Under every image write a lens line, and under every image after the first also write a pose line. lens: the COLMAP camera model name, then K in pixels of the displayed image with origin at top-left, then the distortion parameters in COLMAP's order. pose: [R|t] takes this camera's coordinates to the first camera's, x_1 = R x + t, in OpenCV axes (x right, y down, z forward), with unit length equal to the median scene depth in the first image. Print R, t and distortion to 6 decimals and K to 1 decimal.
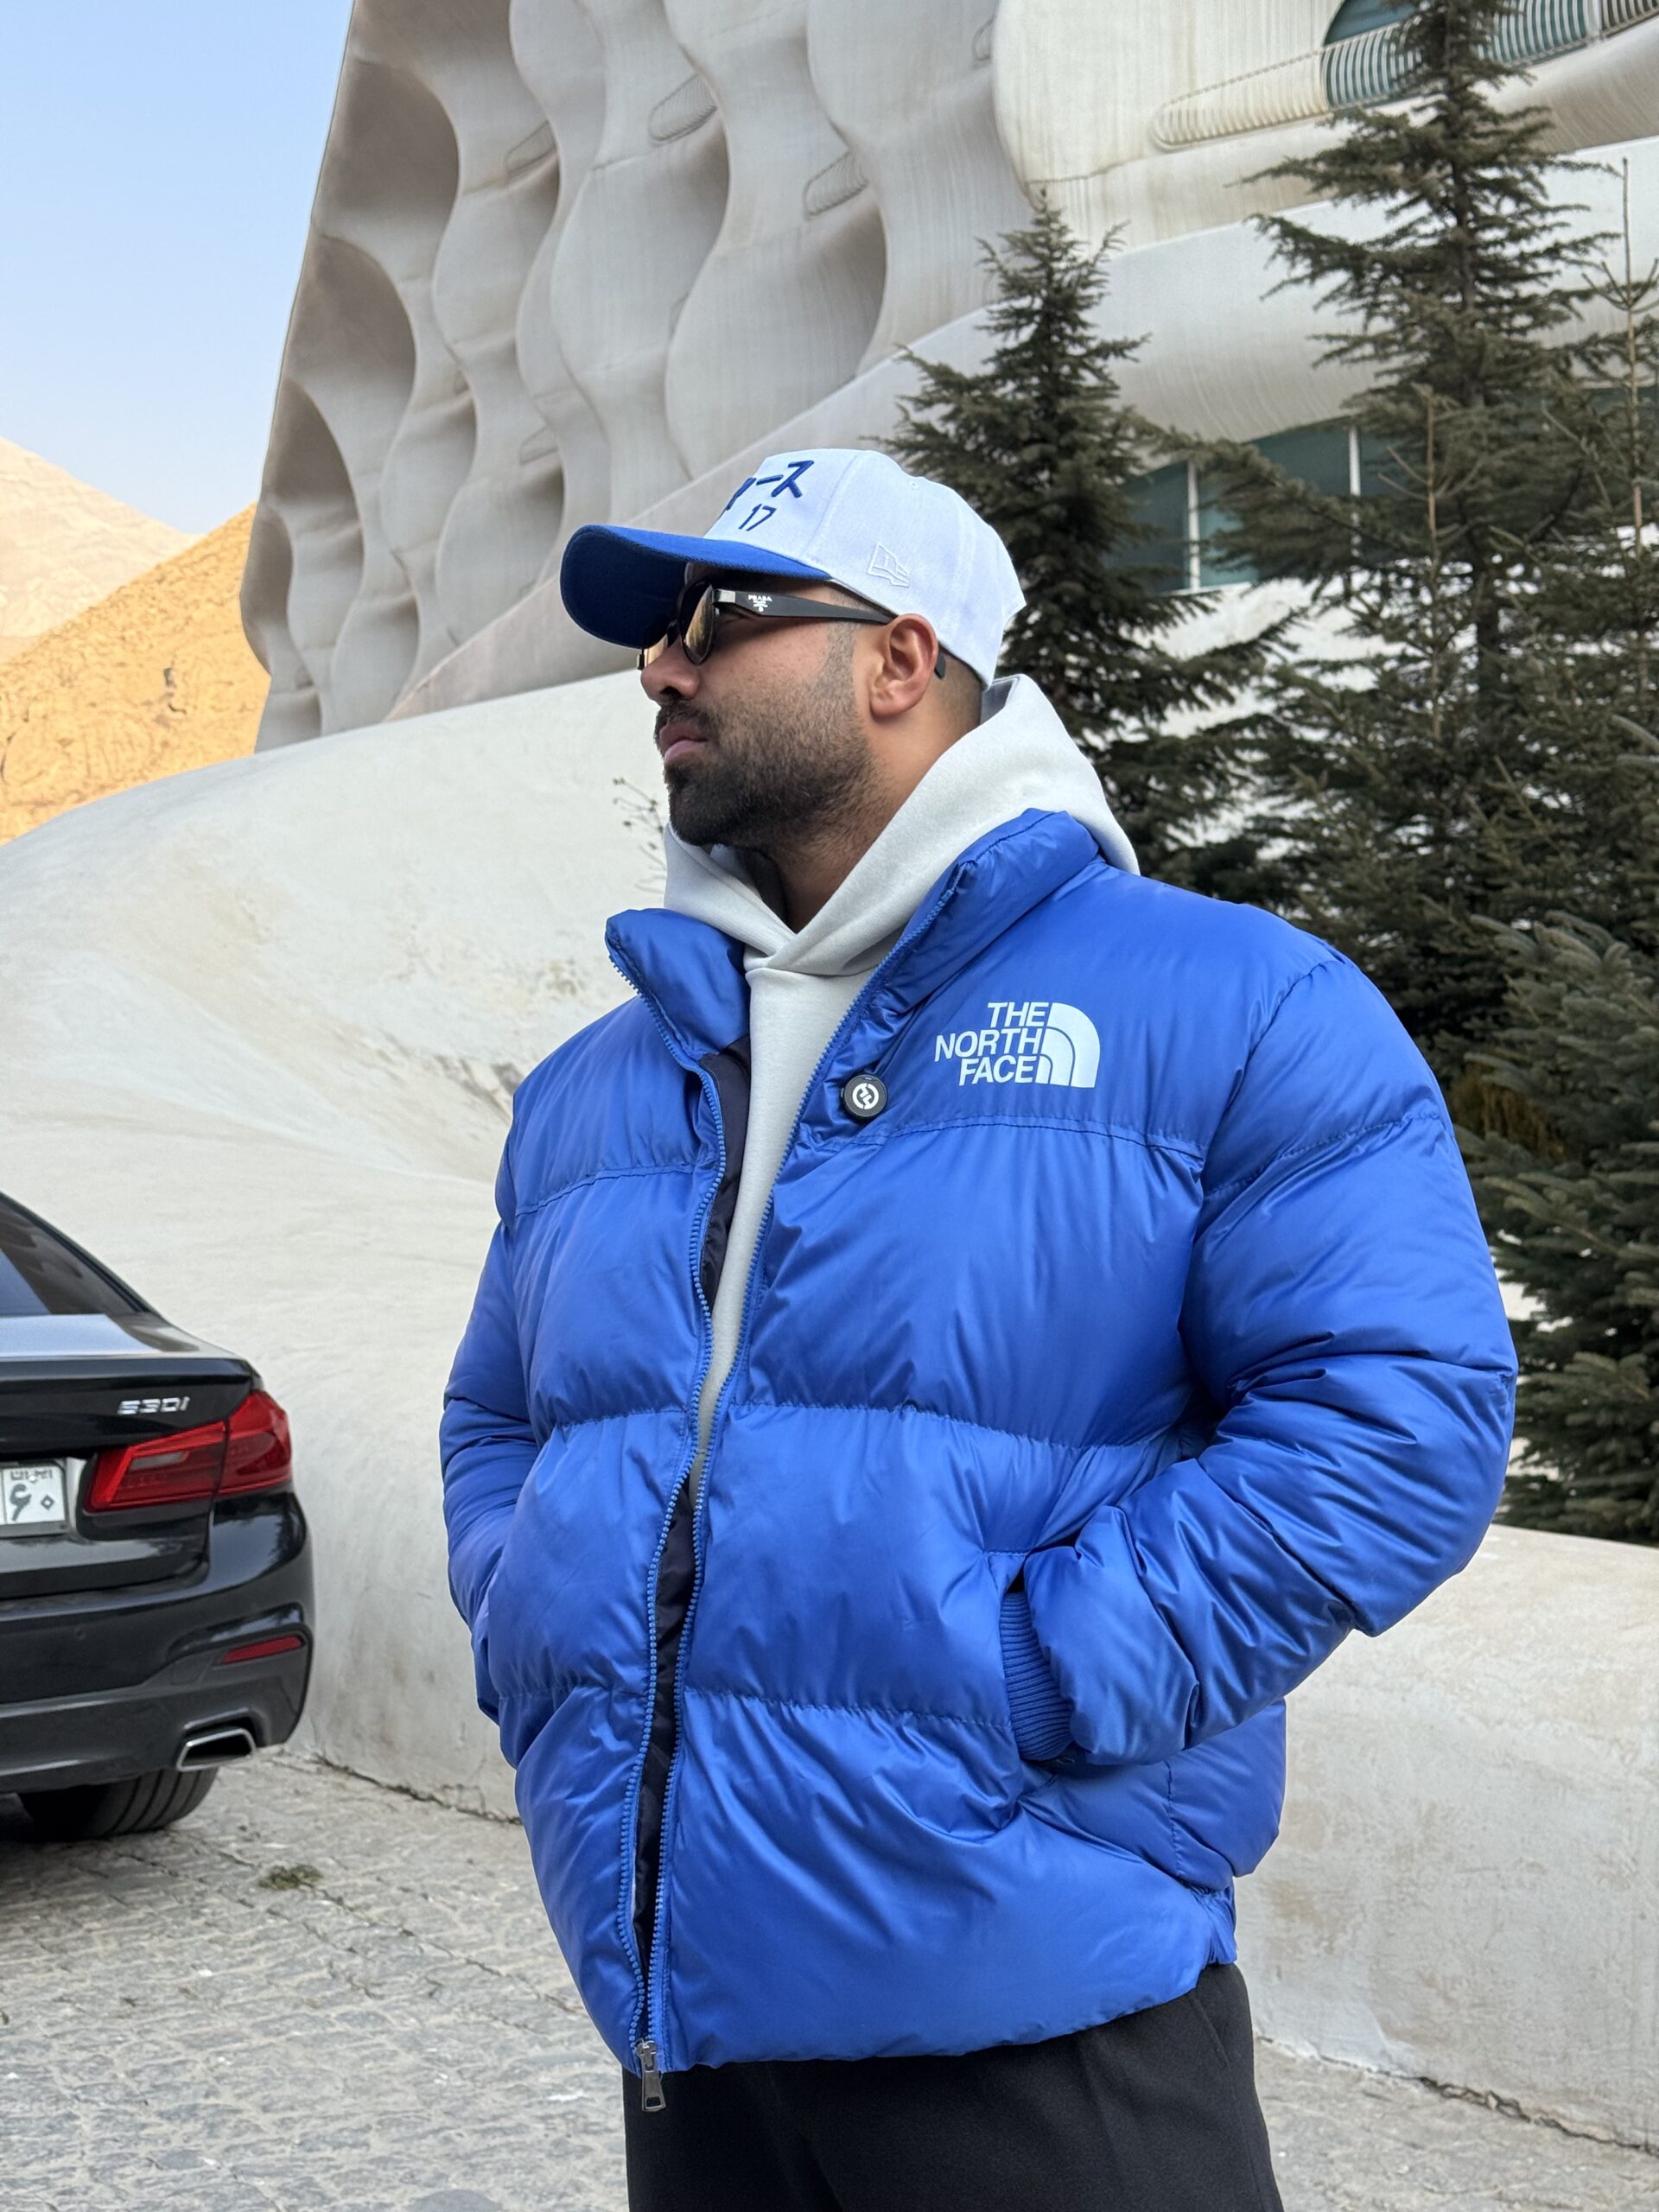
lens RADIAL K [[3010.0, 0, 885.3], [0, 3010.0, 1116.3], [0, 0, 1]] dist [0.179795, -0.406642]
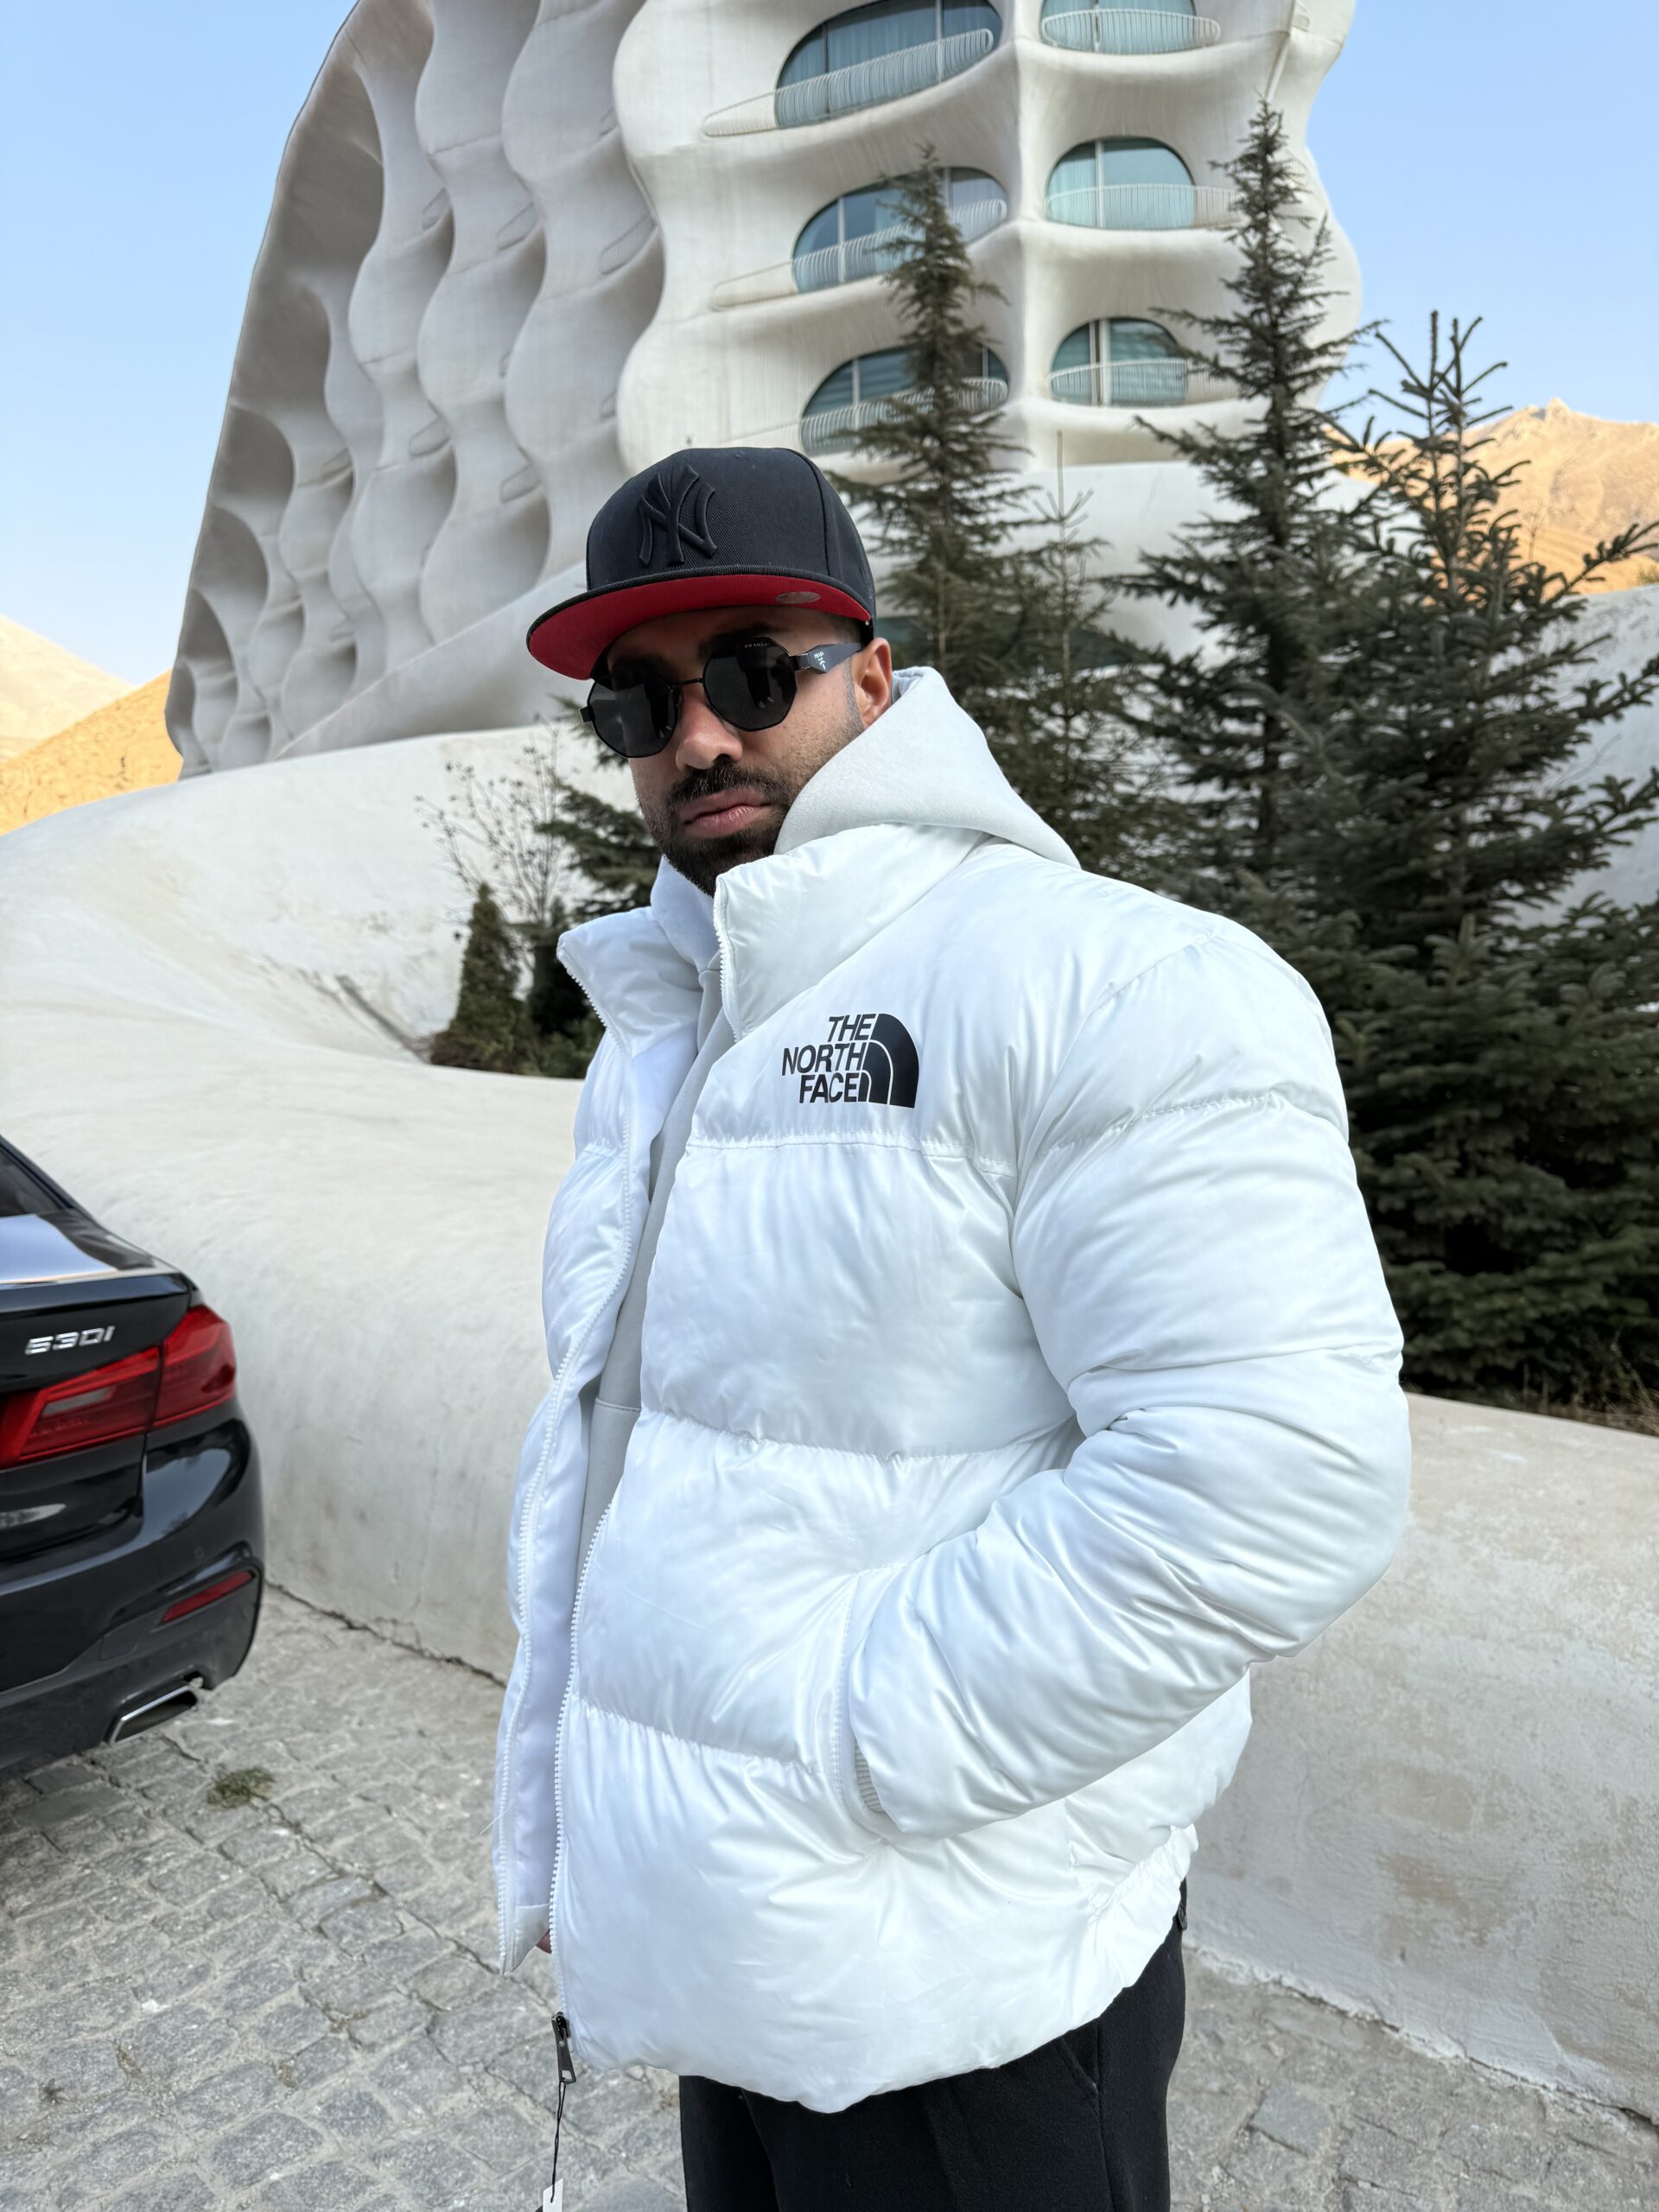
lens RADIAL K [[1532.4, 0, 831.7], [0, 1532.4, 1100.3], [0, 0, 1]] dist [0.002849, -0.009140]
pose [[0.980262, -0.001580, 0.197696, -0.038101], [-0.009841, 0.998339, 0.056773, 0.000416], [-0.197457, -0.057598, 0.978618, 0.177797]]
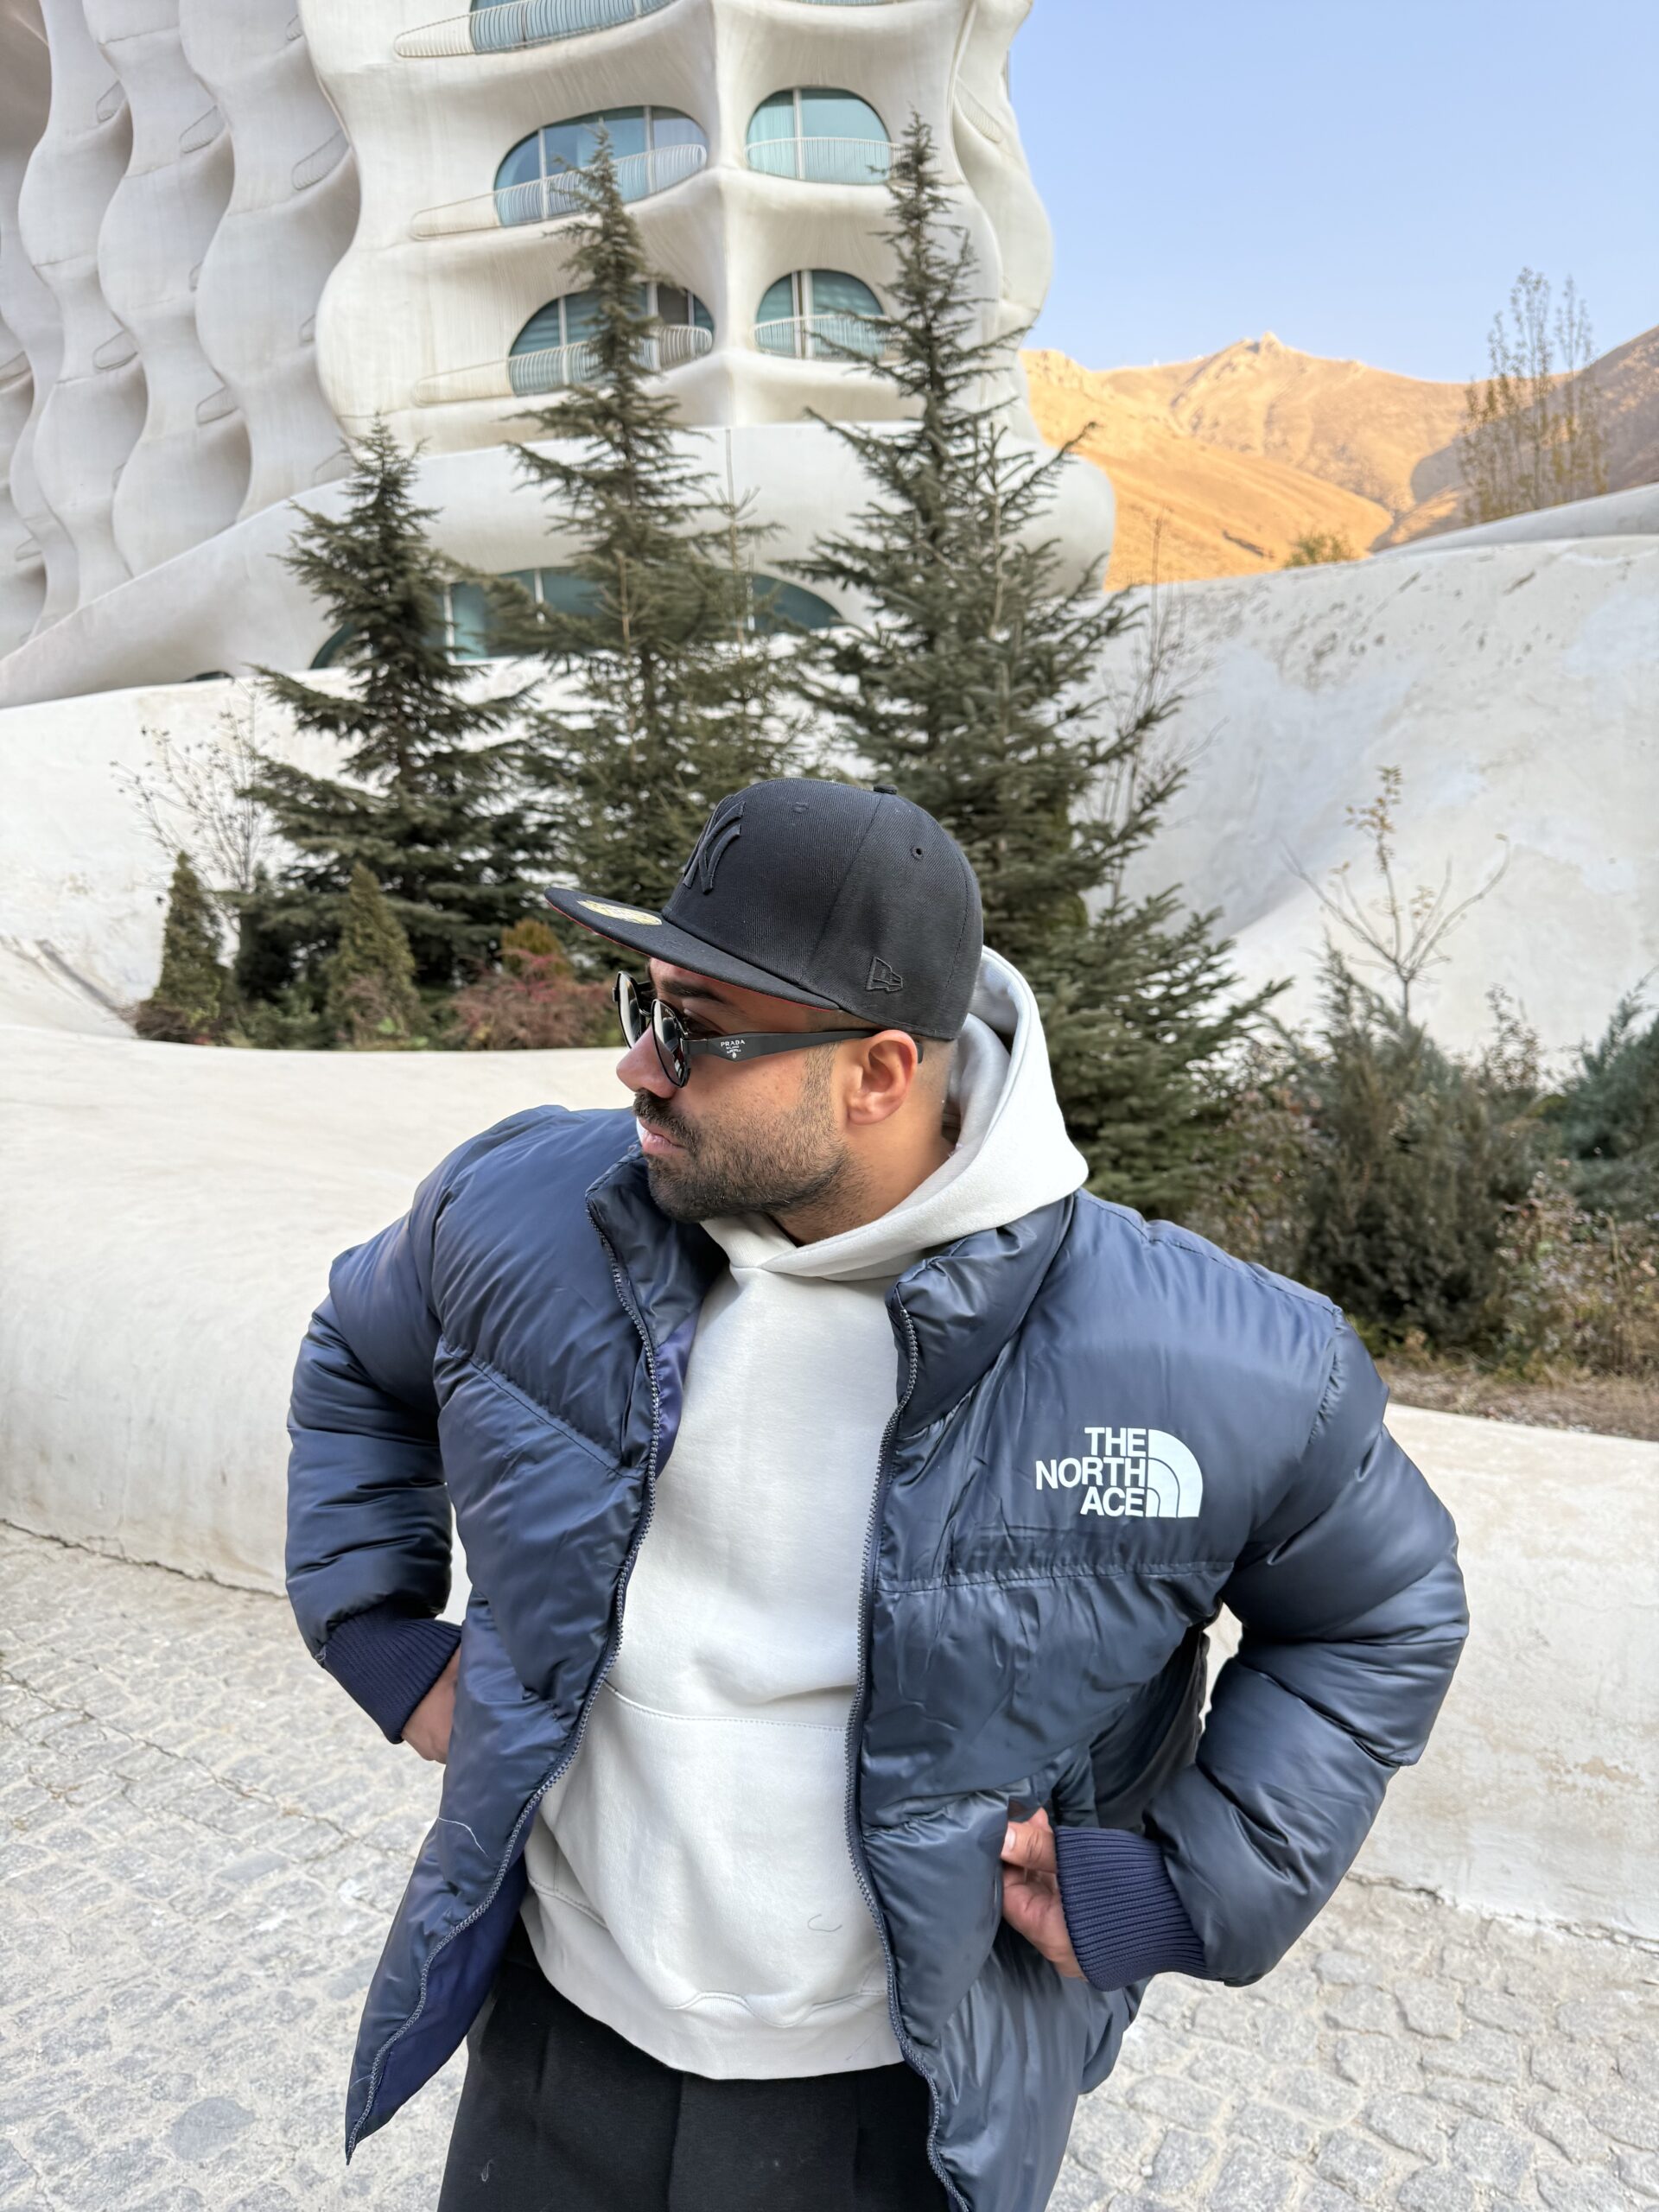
lens RADIAL K [[1533.0, 0, 822.3], [0, 1533.0, 1110.2], [0, 0, 1]] dist [0.002654, -0.009499]
pose [[0.938071, -0.044010, 0.343638, -0.025927], [0.005862, 0.993773, 0.111271, -0.018544], [-0.346395, -0.102366, 0.932487, 0.106155]]
